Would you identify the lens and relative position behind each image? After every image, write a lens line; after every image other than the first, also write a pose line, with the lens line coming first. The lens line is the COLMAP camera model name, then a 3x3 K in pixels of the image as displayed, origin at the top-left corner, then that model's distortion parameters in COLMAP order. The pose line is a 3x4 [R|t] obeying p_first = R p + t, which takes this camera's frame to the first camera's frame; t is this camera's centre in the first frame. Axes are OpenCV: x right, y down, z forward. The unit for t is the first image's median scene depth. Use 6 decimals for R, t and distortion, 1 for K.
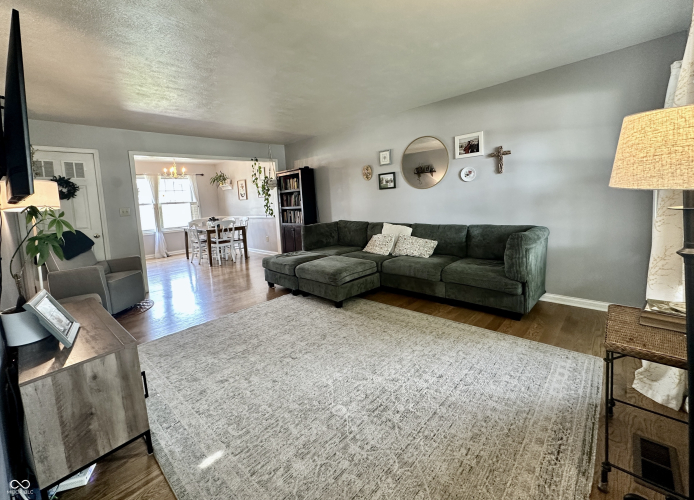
lens RADIAL K [[293.5, 0, 335.3], [0, 293.5, 222.8], [0, 0, 1]] dist [-0.000123, -0.000122]
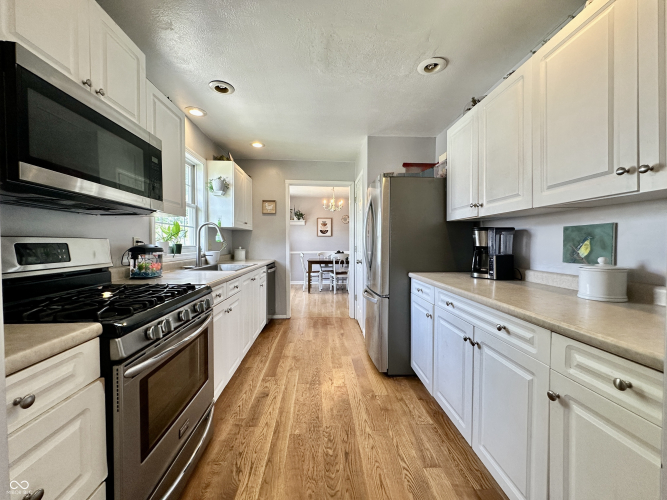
lens RADIAL K [[266.1, 0, 333.5], [0, 266.1, 250.0], [0, 0, 1]] dist [-0.000627, 0.000043]
pose [[0.671660, 0.036431, 0.739963, -2.380309], [0.023929, 0.997202, -0.070816, 0.097937], [-0.740473, 0.065271, 0.668910, 0.770429]]
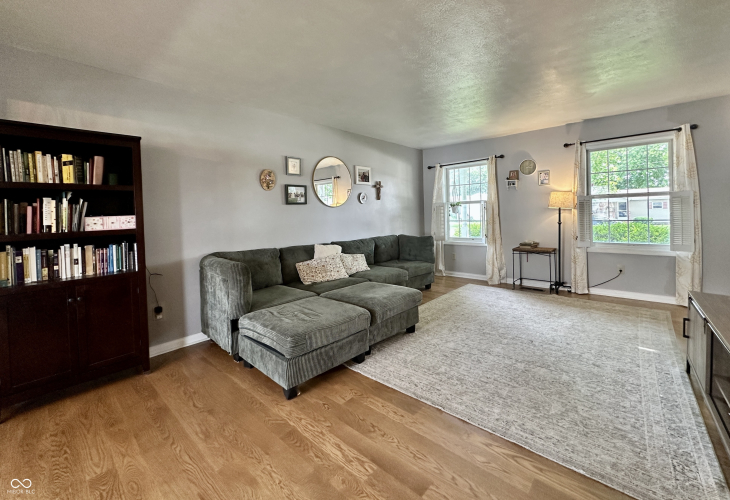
lens RADIAL K [[303.2, 0, 380.0], [0, 303.2, 215.1], [0, 0, 1]] dist [0.000339, -0.000112]
pose [[-0.065461, 0.049840, 0.996610, -0.940405], [0.109351, 0.993095, -0.042482, -0.033997], [-0.991845, 0.106200, -0.070459, 1.157171]]
